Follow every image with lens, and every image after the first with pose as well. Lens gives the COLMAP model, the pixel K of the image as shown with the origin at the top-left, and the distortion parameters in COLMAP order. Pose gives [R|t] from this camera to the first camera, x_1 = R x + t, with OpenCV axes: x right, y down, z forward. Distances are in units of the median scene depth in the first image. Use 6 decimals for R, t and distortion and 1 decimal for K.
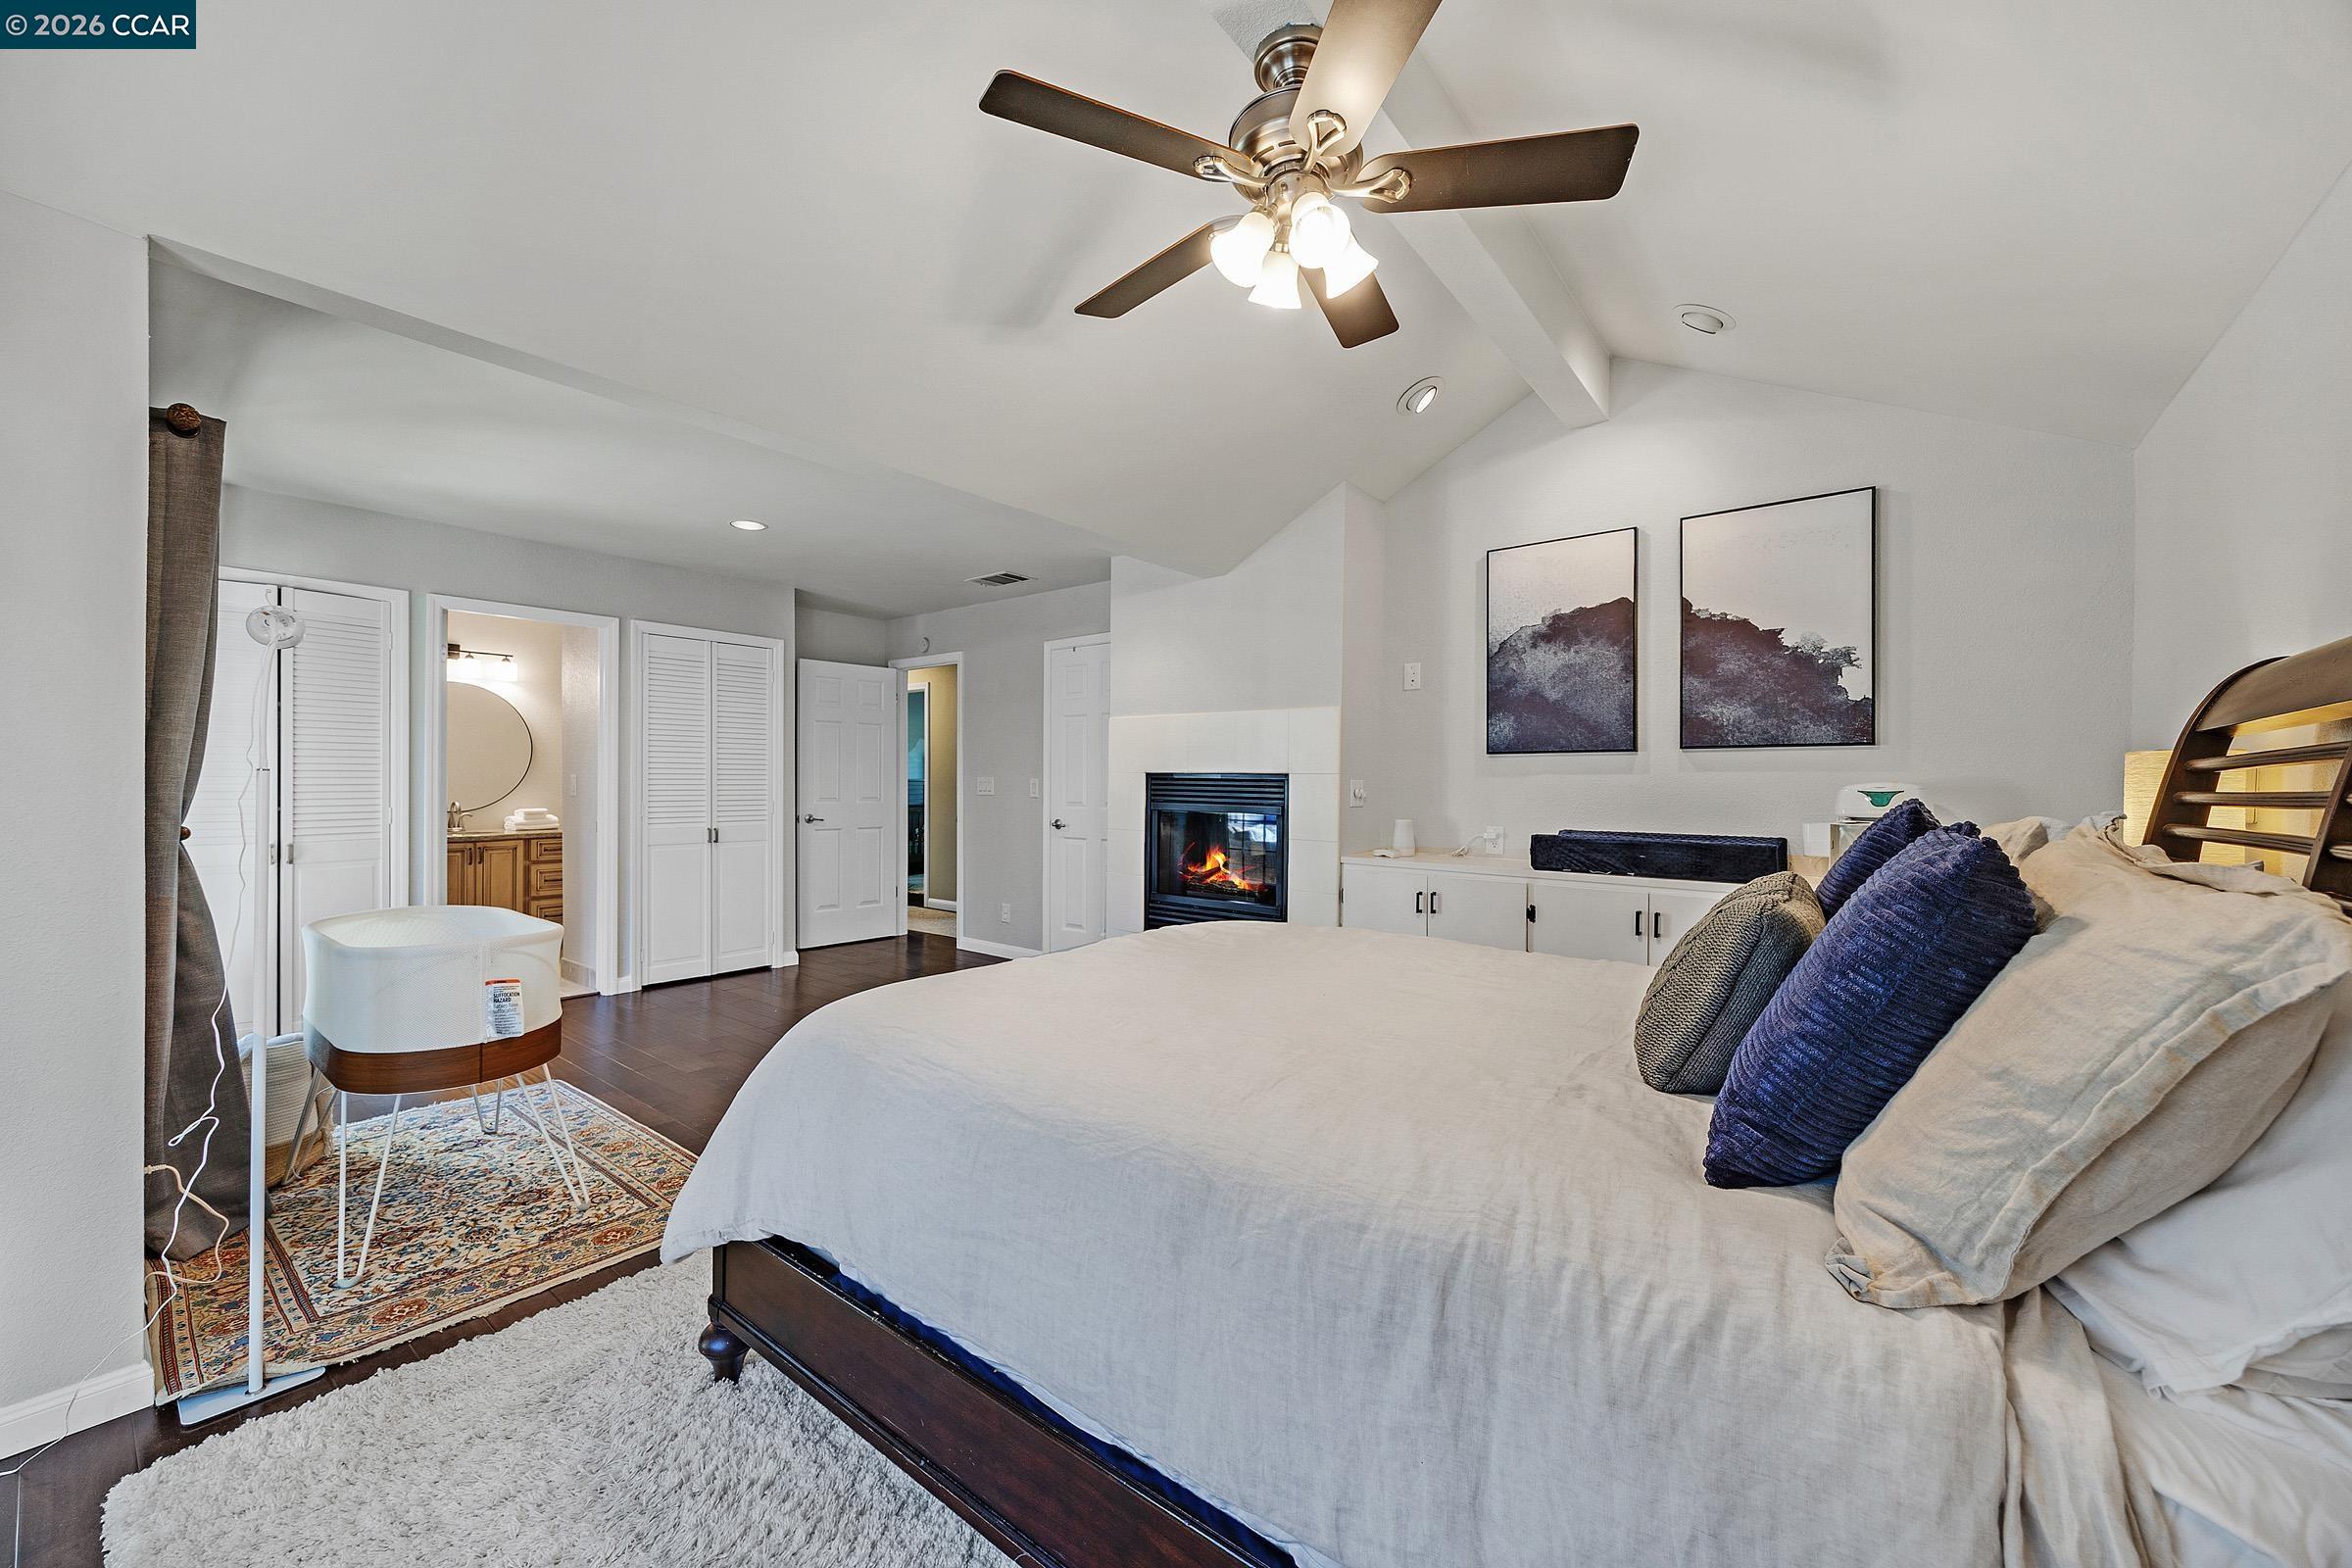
lens RADIAL K [[898.0, 0, 1179.8], [0, 898.0, 781.1], [0, 0, 1]] dist [-0.001022, -0.000091]
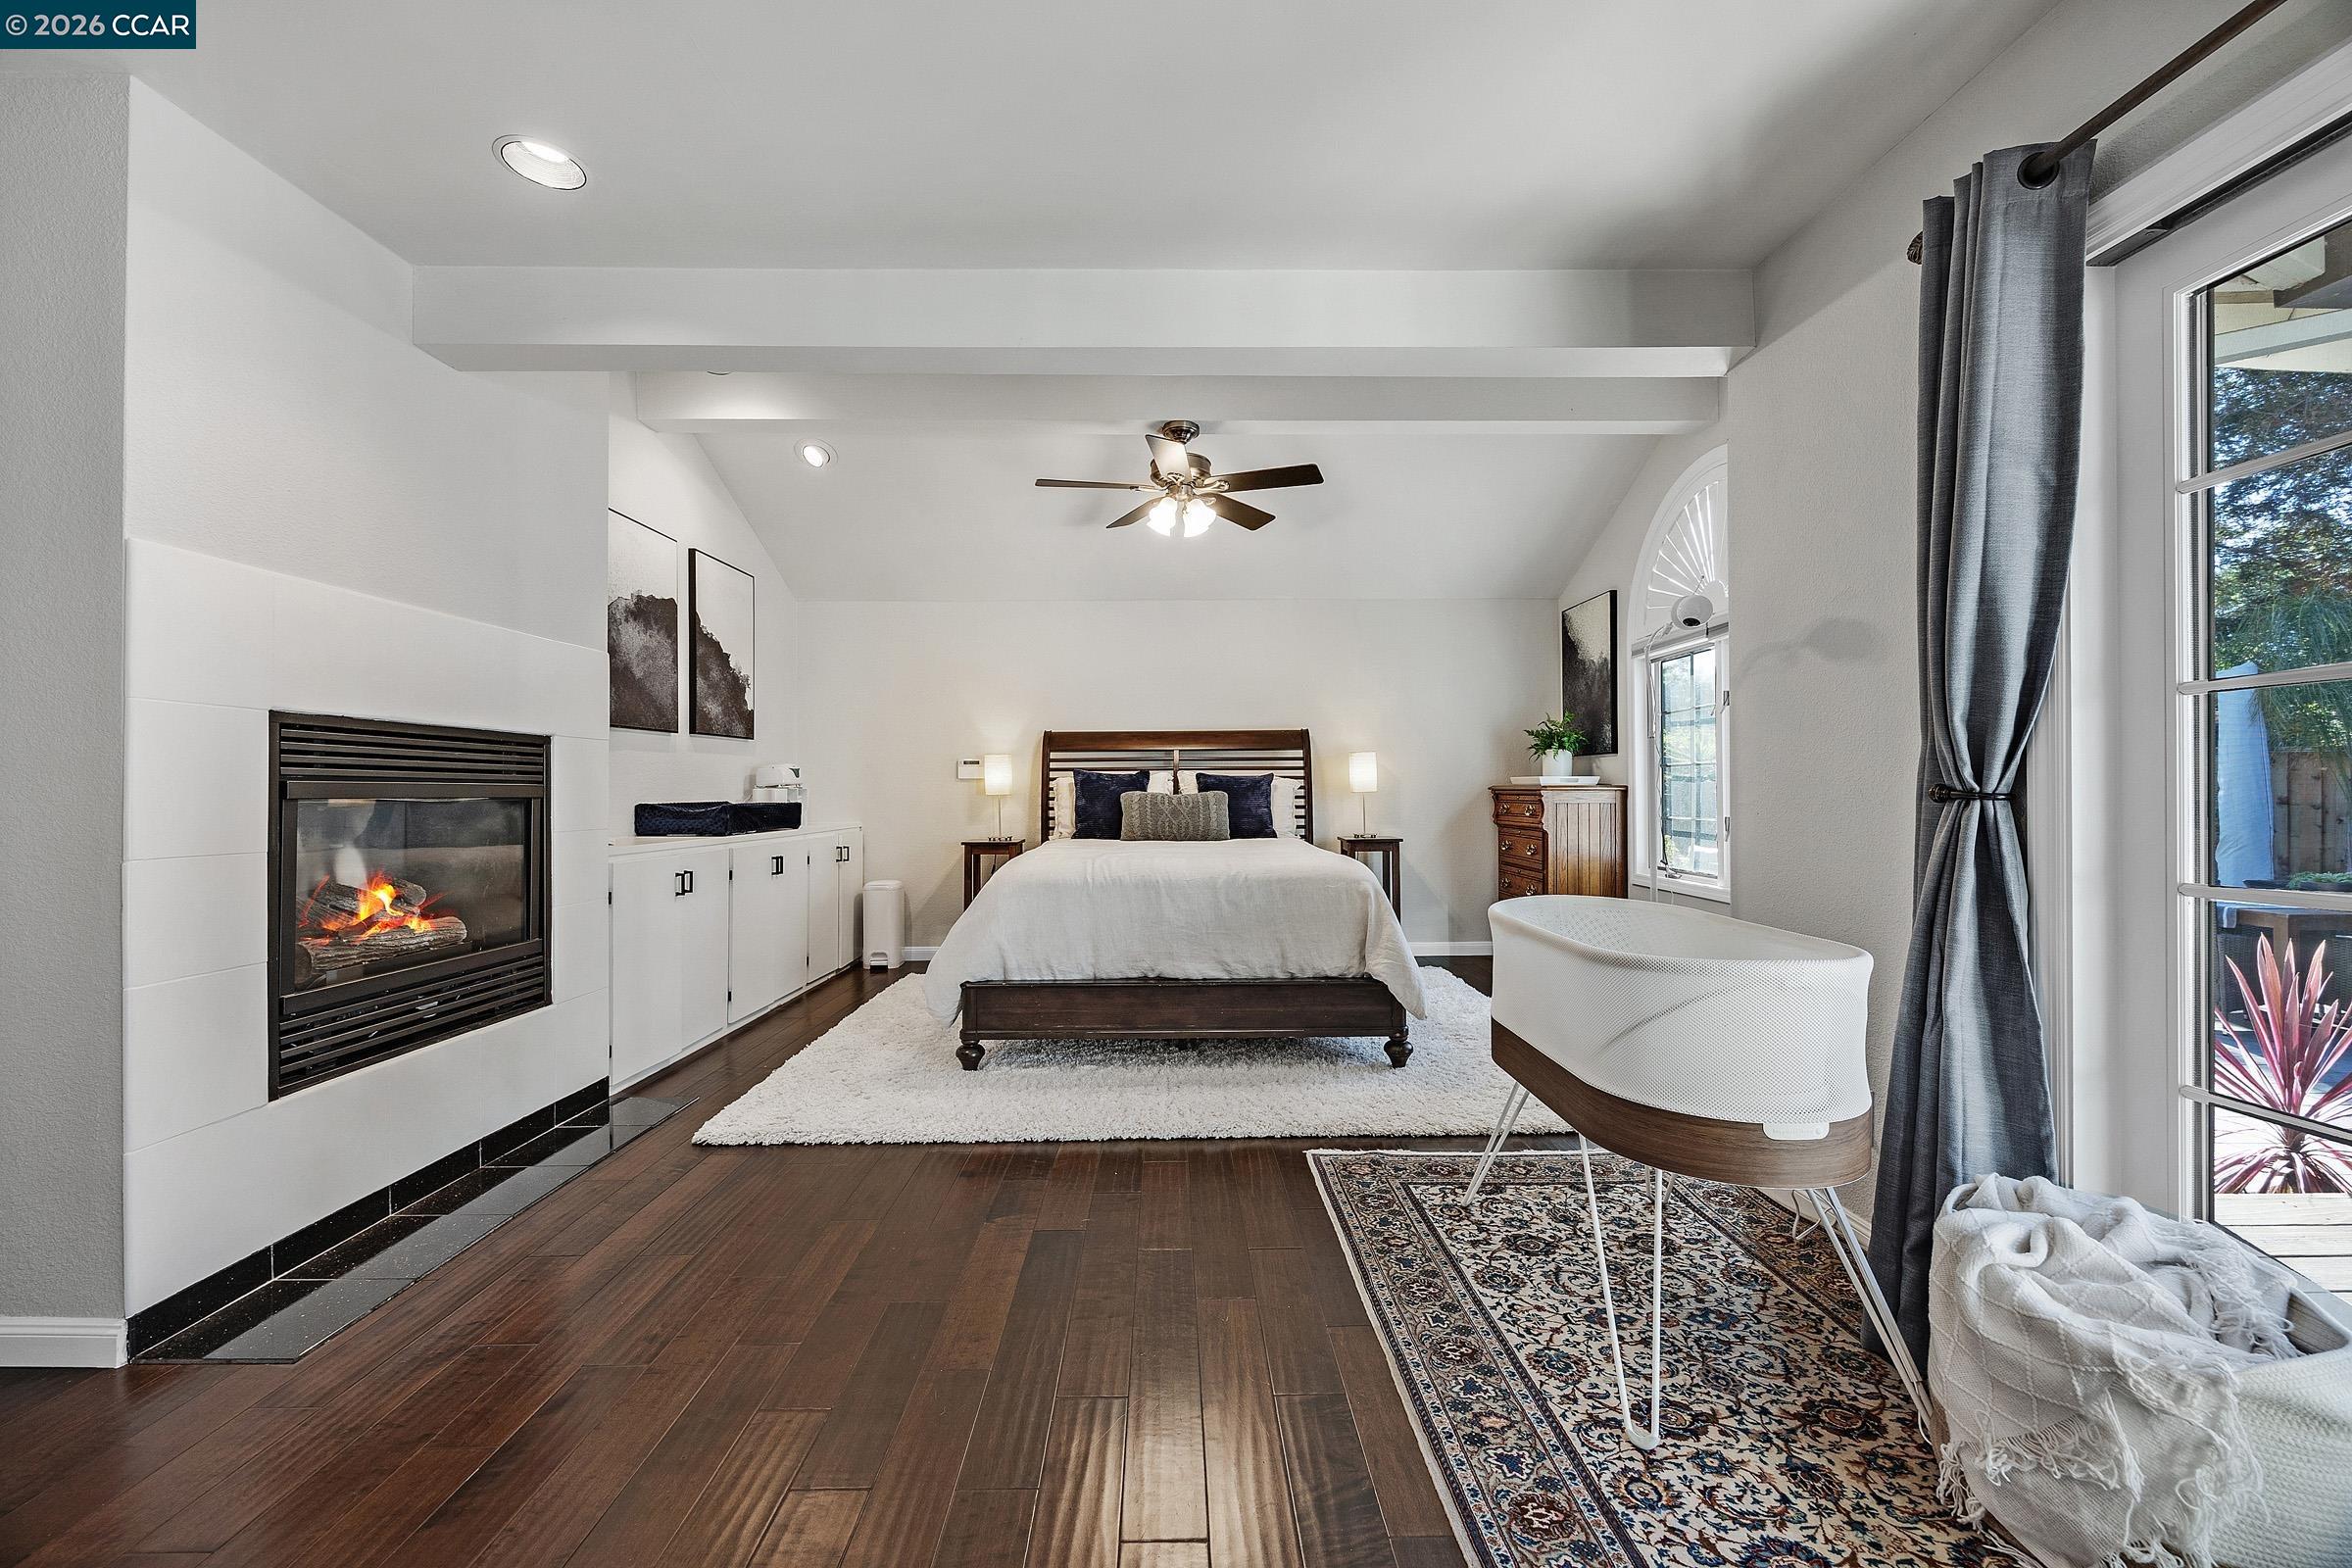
lens RADIAL K [[898.0, 0, 1179.8], [0, 898.0, 781.1], [0, 0, 1]] dist [-0.001022, -0.000091]
pose [[-0.629047, 0.001264, 0.777366, -1.093998], [0.001148, 0.999999, -0.000698, 0.041362], [-0.777366, 0.000454, -0.629048, 1.656244]]
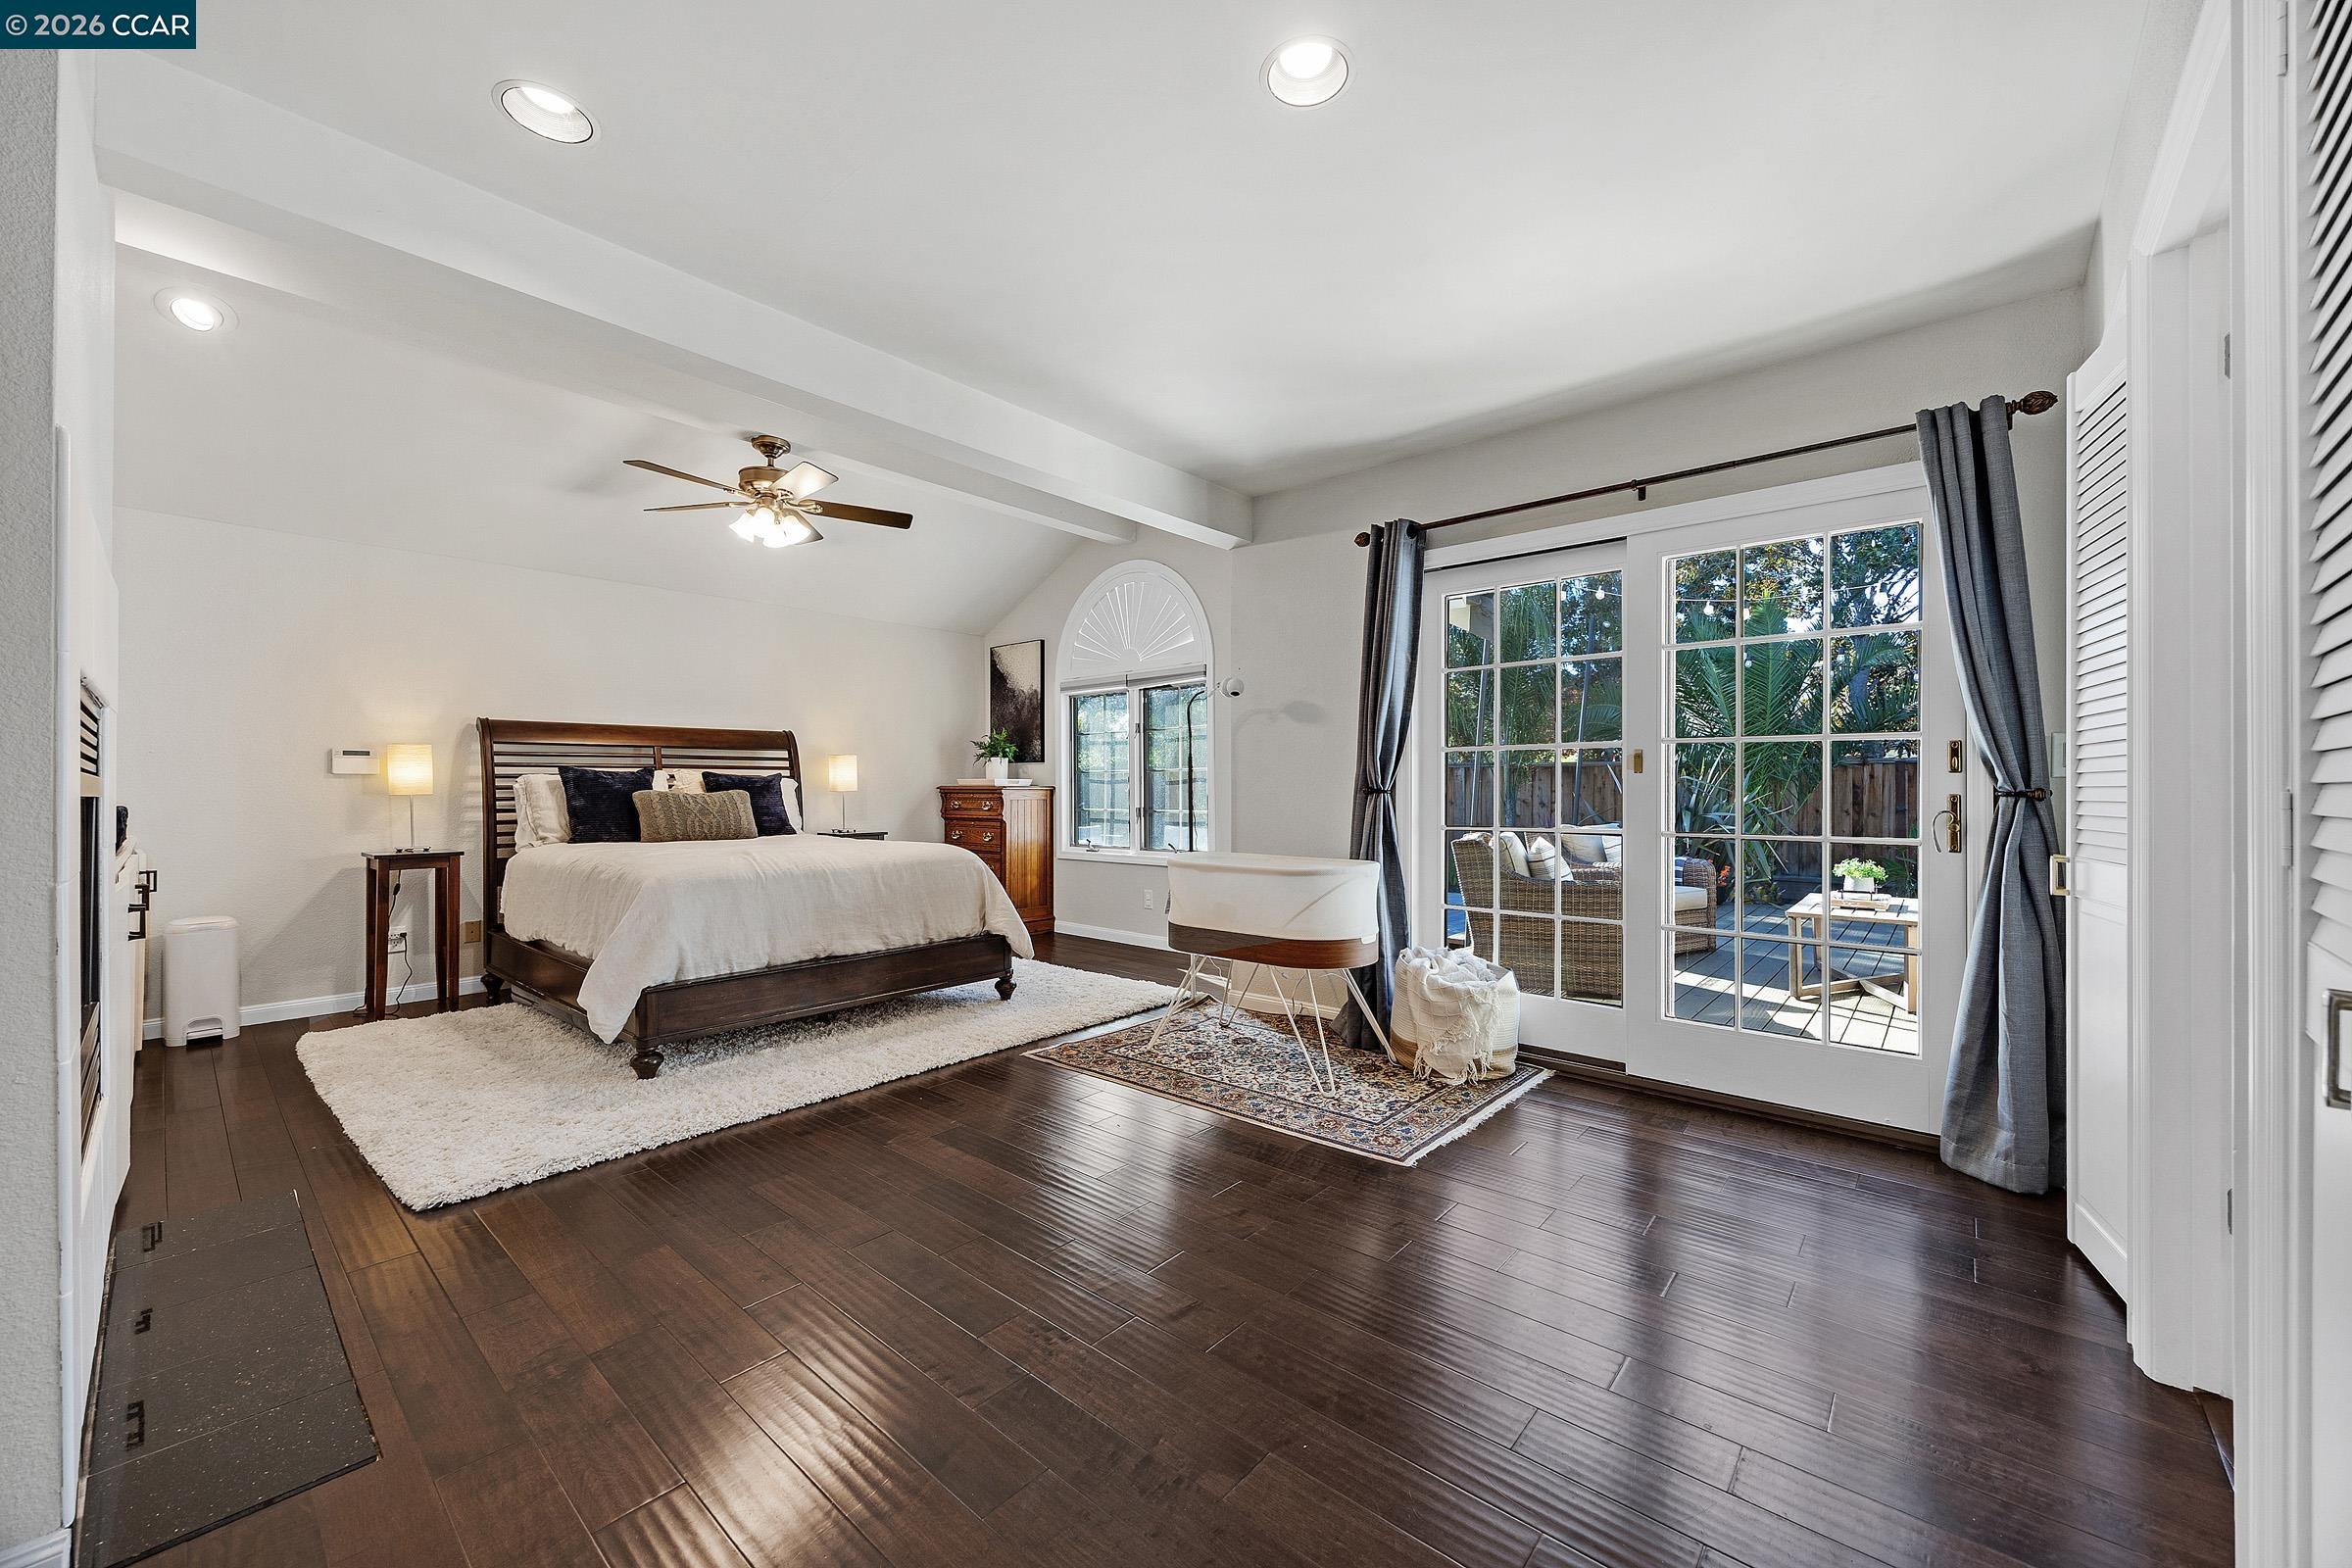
lens RADIAL K [[898.0, 0, 1179.8], [0, 898.0, 781.1], [0, 0, 1]] dist [-0.001022, -0.000091]
pose [[-0.998773, -0.006006, 0.049163, -0.718109], [-0.006219, 0.999972, -0.004167, 0.043899], [-0.049137, -0.004467, -0.998782, 2.248654]]
